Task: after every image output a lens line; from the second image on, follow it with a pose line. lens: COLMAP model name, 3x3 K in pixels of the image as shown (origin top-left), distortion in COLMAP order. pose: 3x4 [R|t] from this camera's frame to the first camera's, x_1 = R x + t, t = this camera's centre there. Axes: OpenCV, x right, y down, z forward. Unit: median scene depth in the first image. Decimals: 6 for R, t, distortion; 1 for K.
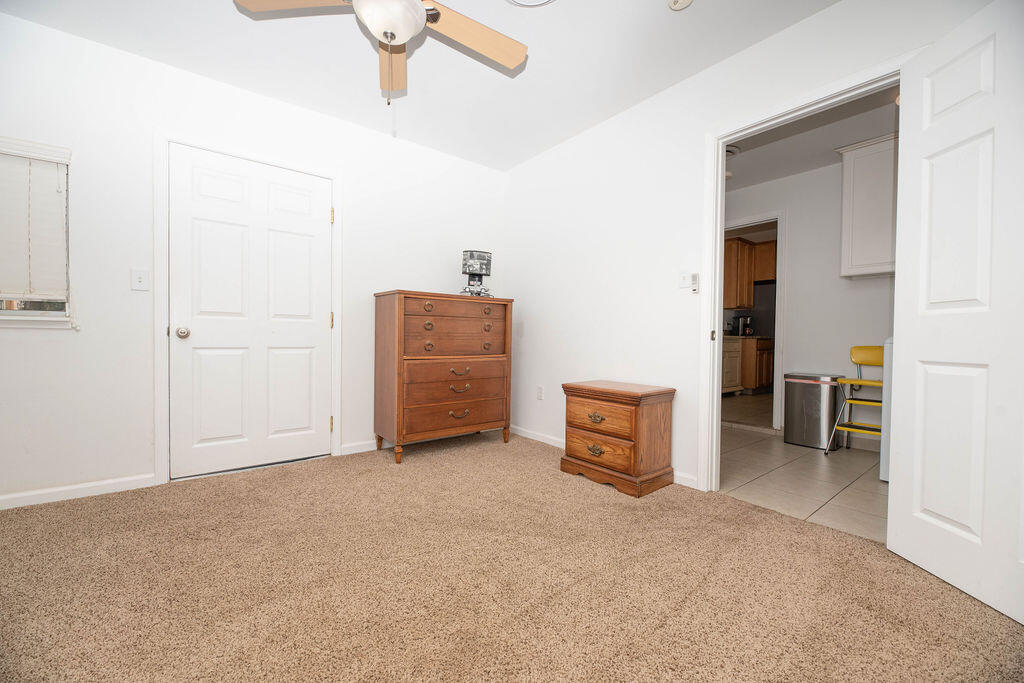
lens RADIAL K [[412.8, 0, 510.5], [0, 412.8, 345.5], [0, 0, 1]] dist [-0.001213, -0.004239]
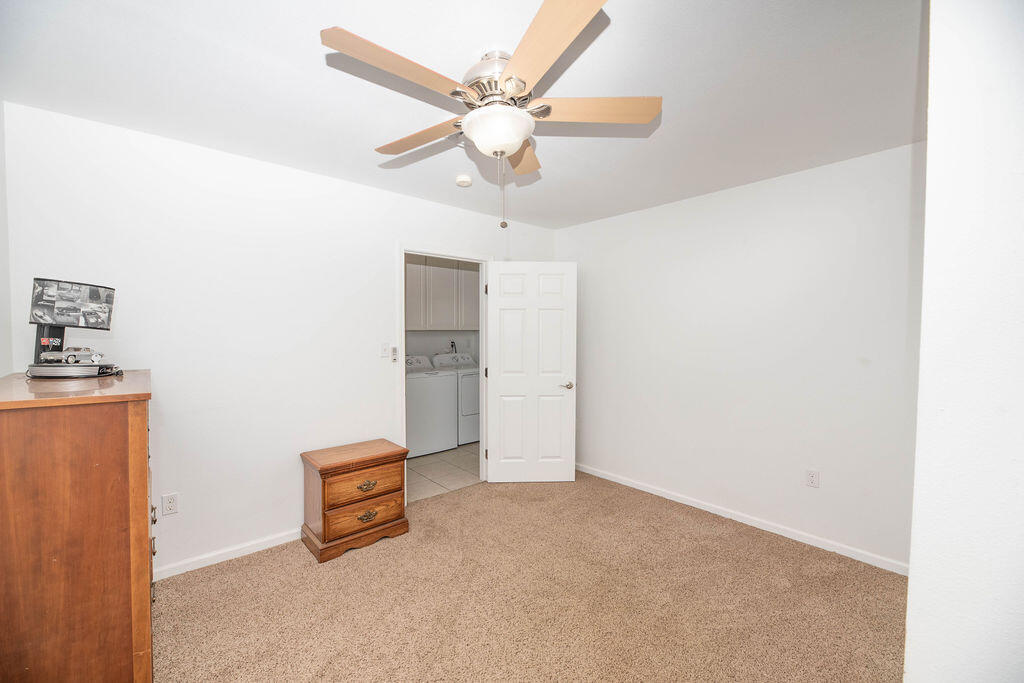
lens RADIAL K [[412.8, 0, 510.5], [0, 412.8, 345.5], [0, 0, 1]] dist [-0.001213, -0.004239]
pose [[-0.052102, -0.048357, 0.997470, -0.847851], [0.013096, 0.998708, 0.049101, -0.231122], [-0.998556, 0.015621, -0.051402, 0.679550]]
